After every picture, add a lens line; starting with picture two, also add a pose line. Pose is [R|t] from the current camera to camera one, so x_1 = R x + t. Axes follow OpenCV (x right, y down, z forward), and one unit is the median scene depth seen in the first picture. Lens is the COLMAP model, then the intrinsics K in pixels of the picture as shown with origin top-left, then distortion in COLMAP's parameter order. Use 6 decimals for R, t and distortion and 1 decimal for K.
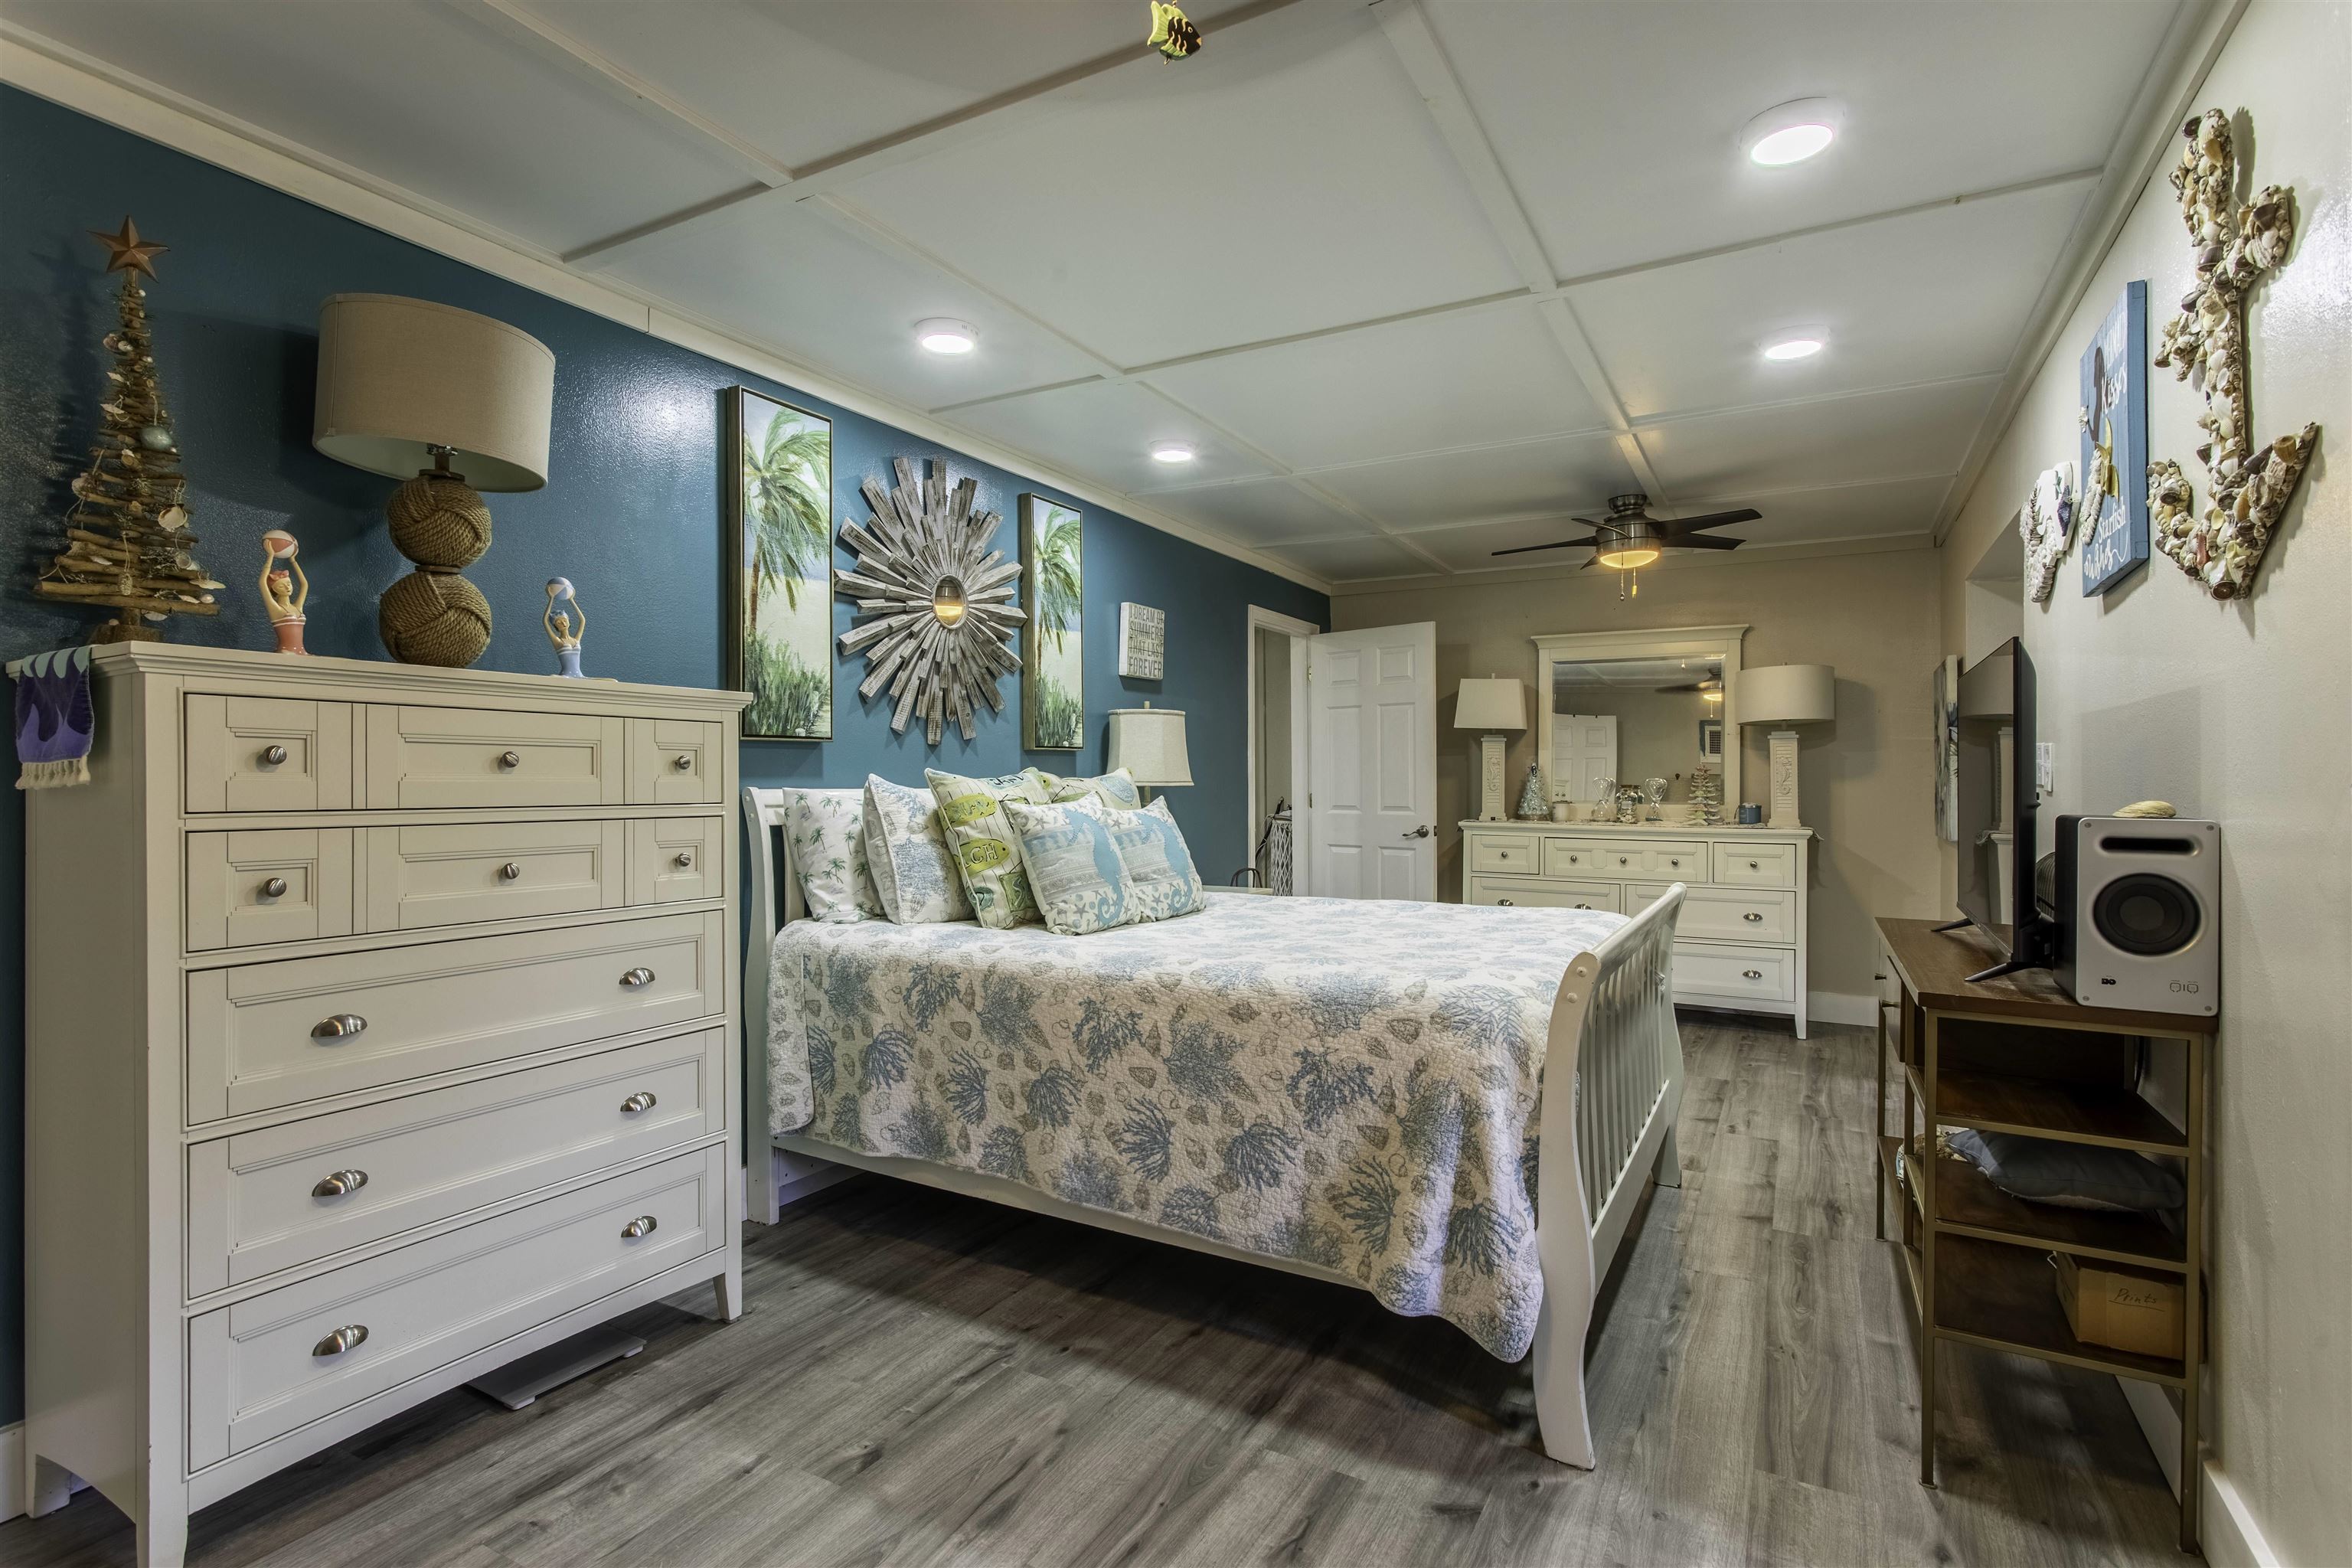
lens RADIAL K [[1175.1, 0, 1189.4], [0, 1175.1, 771.6], [0, 0, 1]] dist [0.000550, 0.000804]
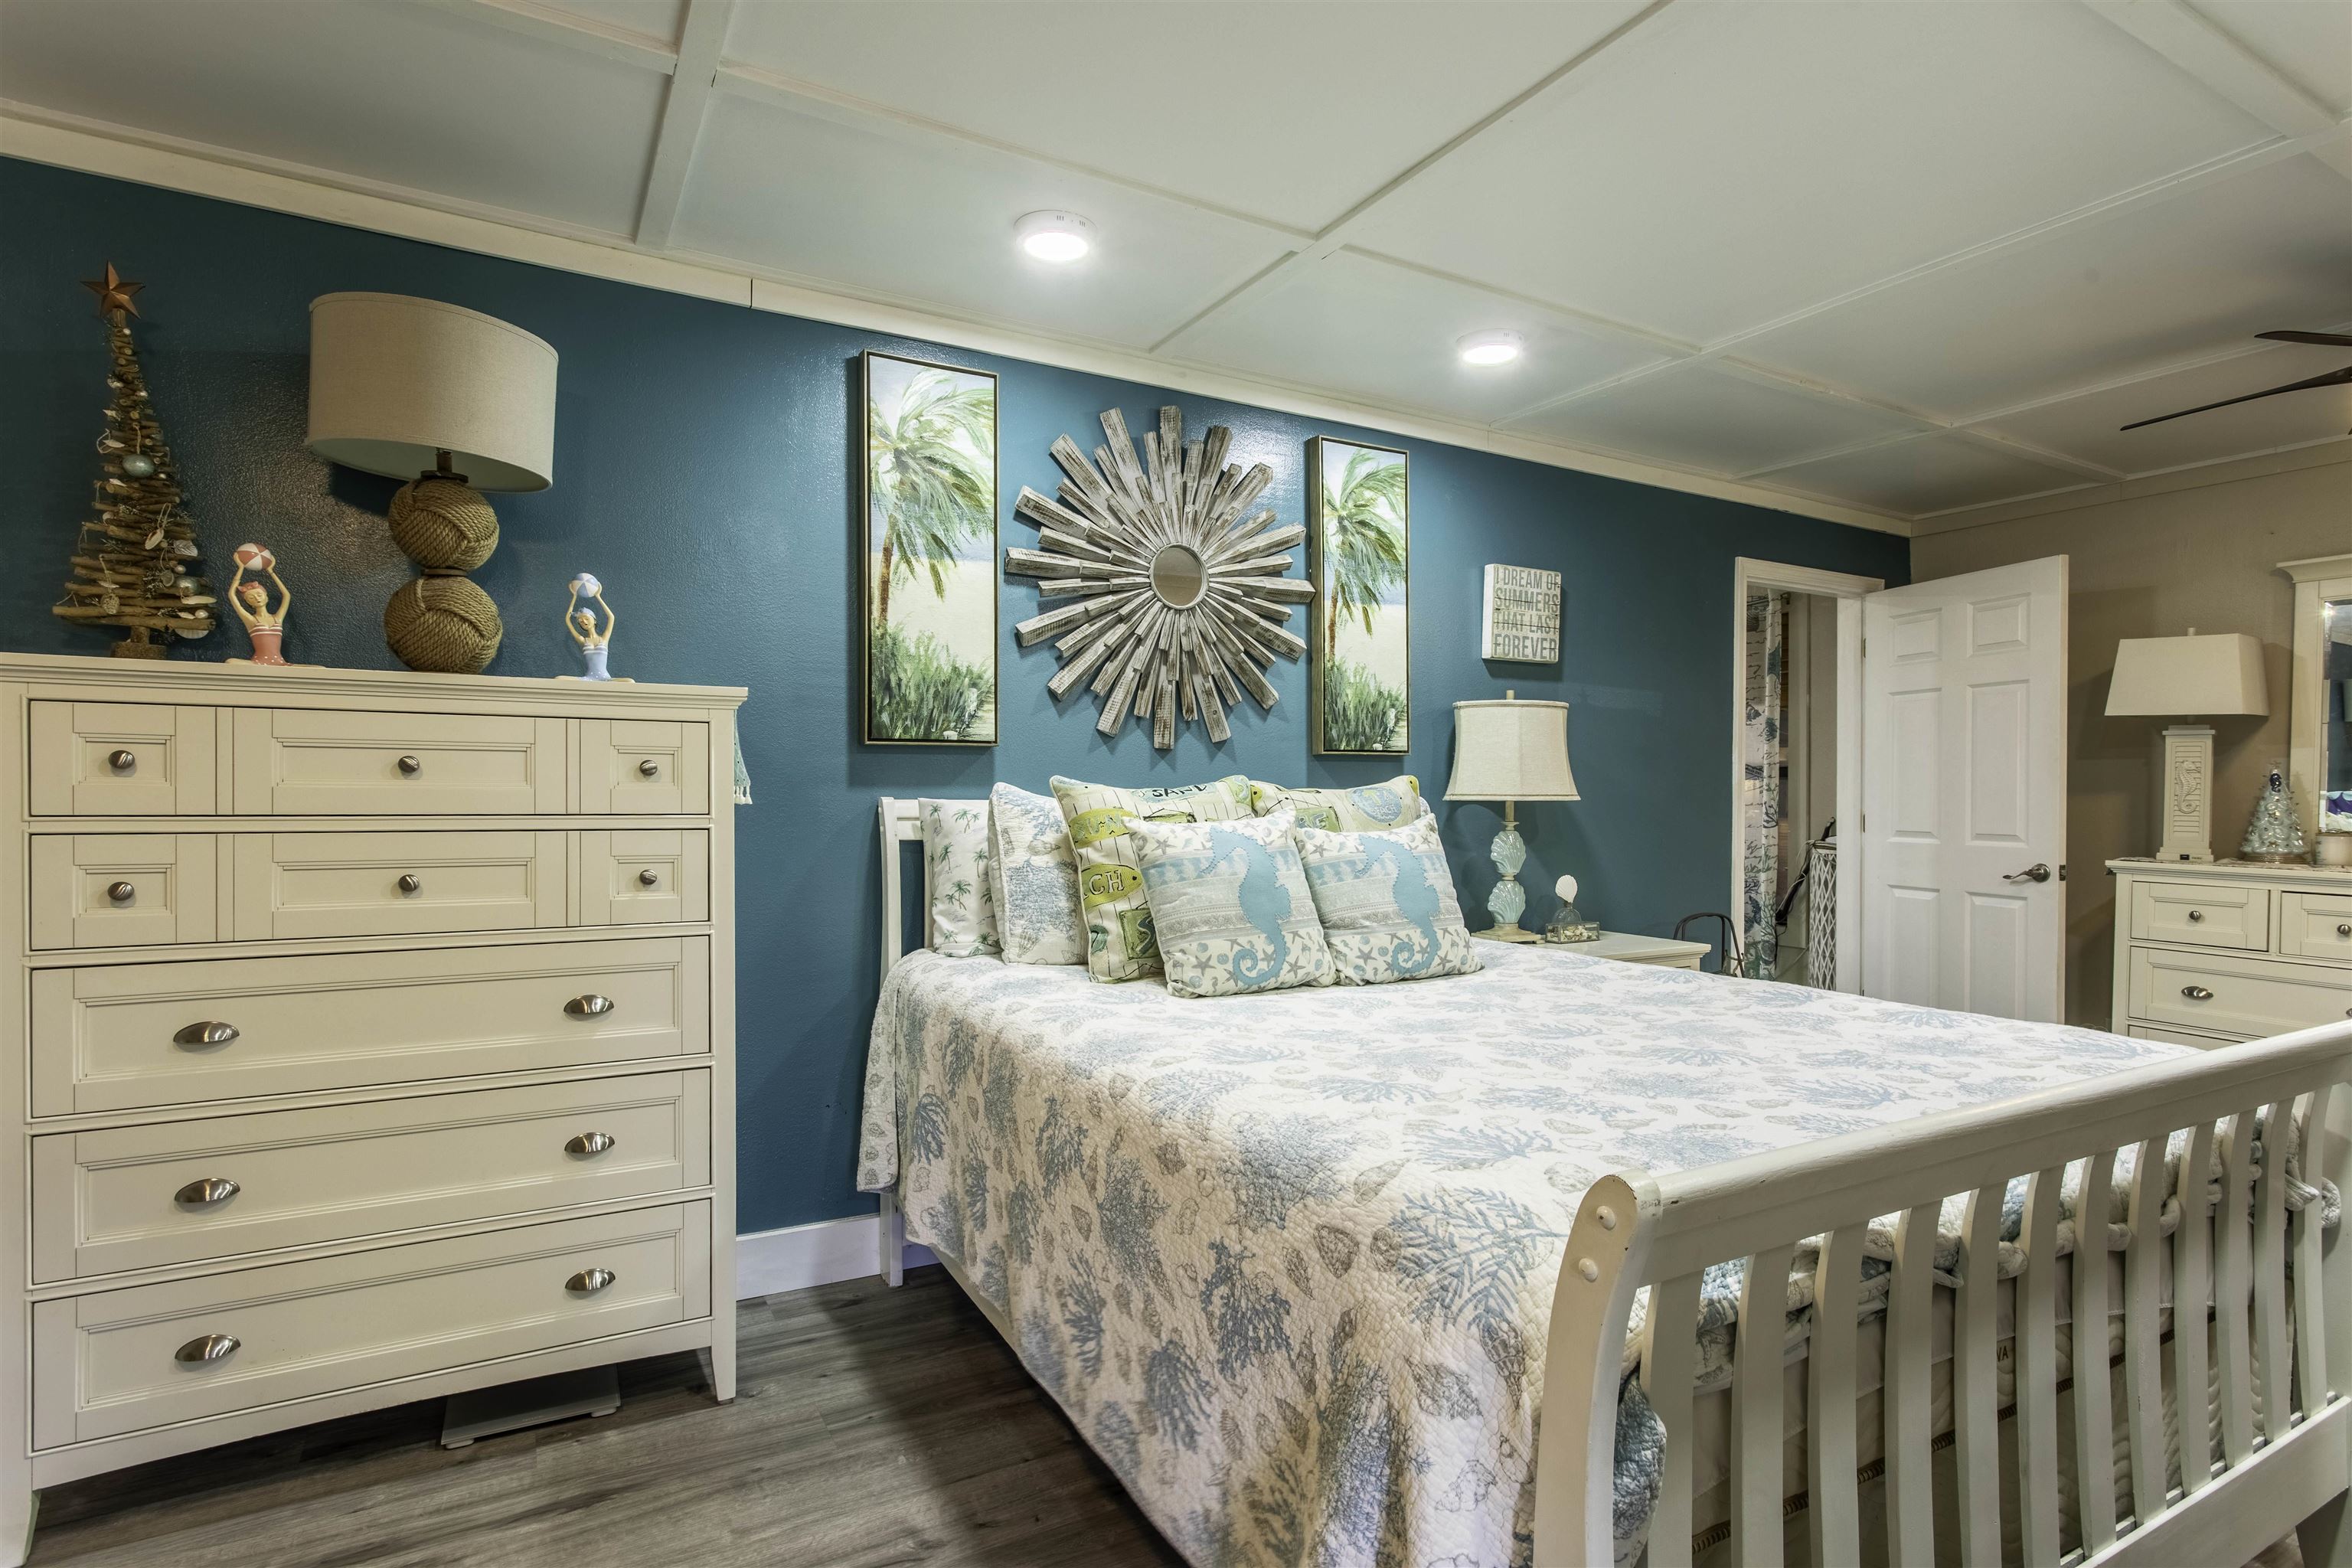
lens RADIAL K [[1170.2, 0, 1177.4], [0, 1170.2, 802.1], [0, 0, 1]] dist [0.001083, 0.000075]
pose [[0.841518, 0.009594, -0.540143, 0.279999], [-0.001700, 0.999884, 0.015112, 0.002958], [0.540226, -0.011799, 0.841437, 0.343701]]
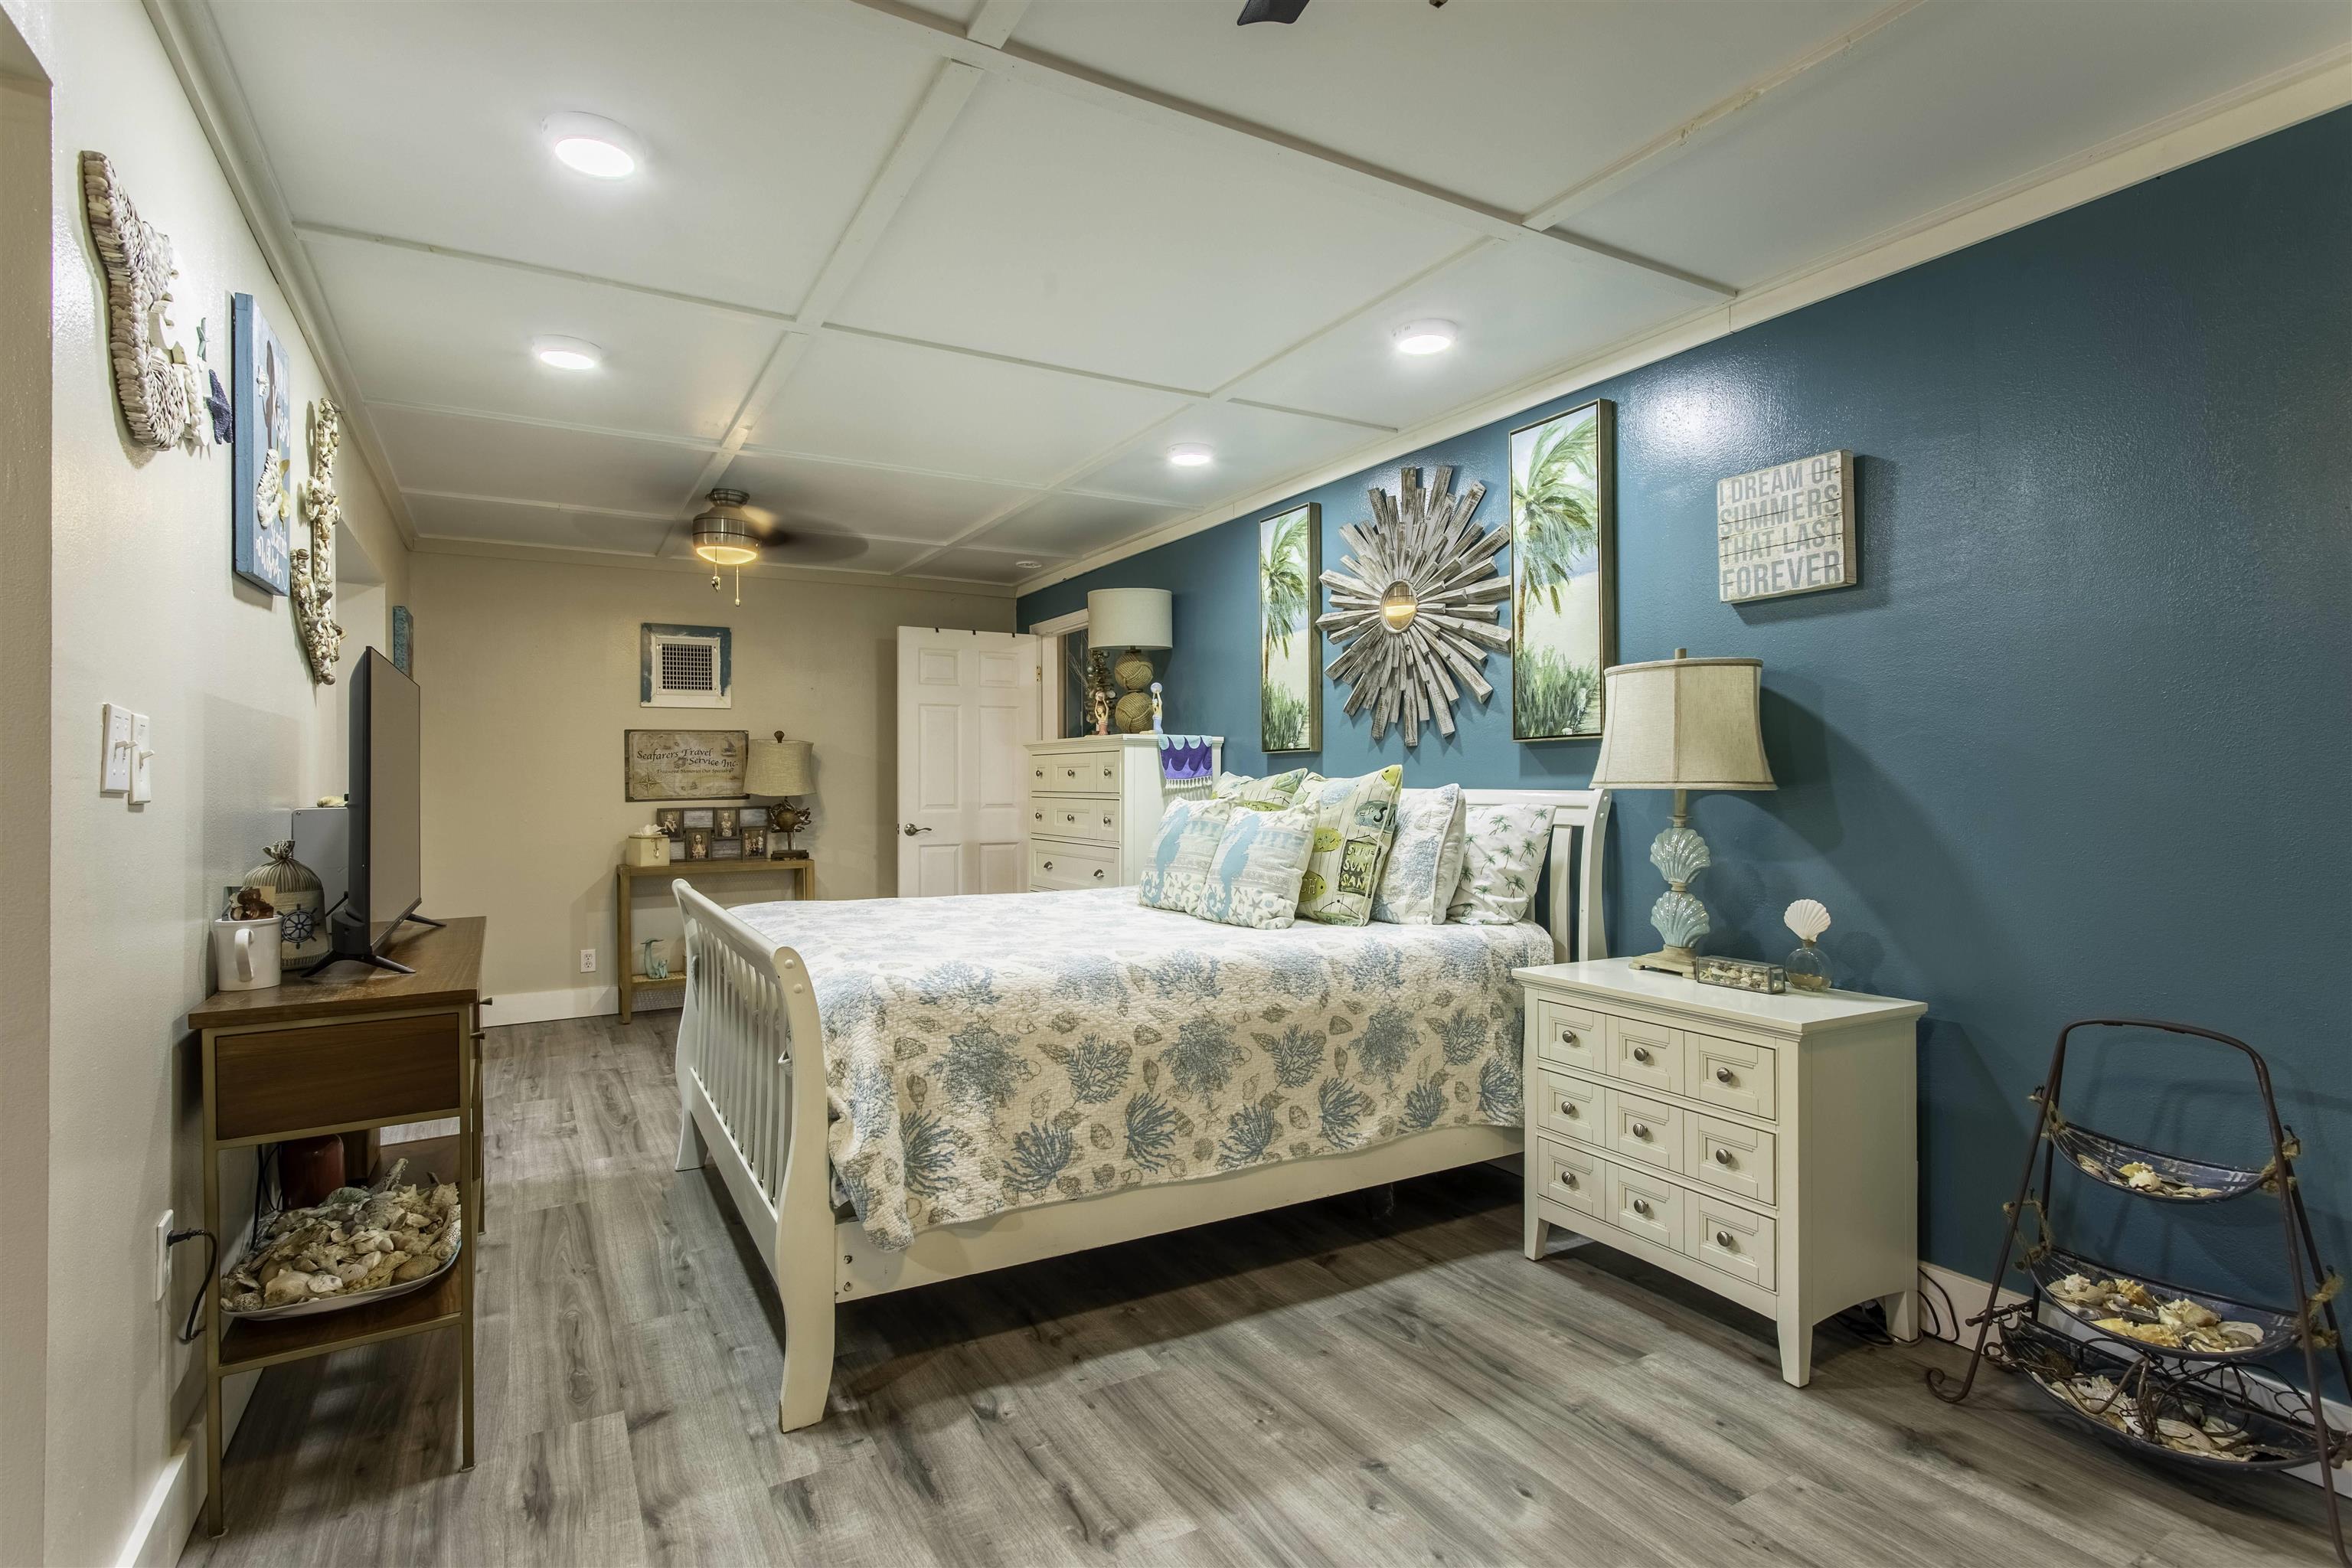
lens RADIAL K [[1175.1, 0, 1189.4], [0, 1175.1, 771.6], [0, 0, 1]] dist [0.000550, 0.000804]
pose [[-0.537766, -0.003783, -0.843086, 0.870816], [0.010380, 0.999884, -0.011108, 0.010632], [0.843030, -0.014725, -0.537664, 1.598354]]
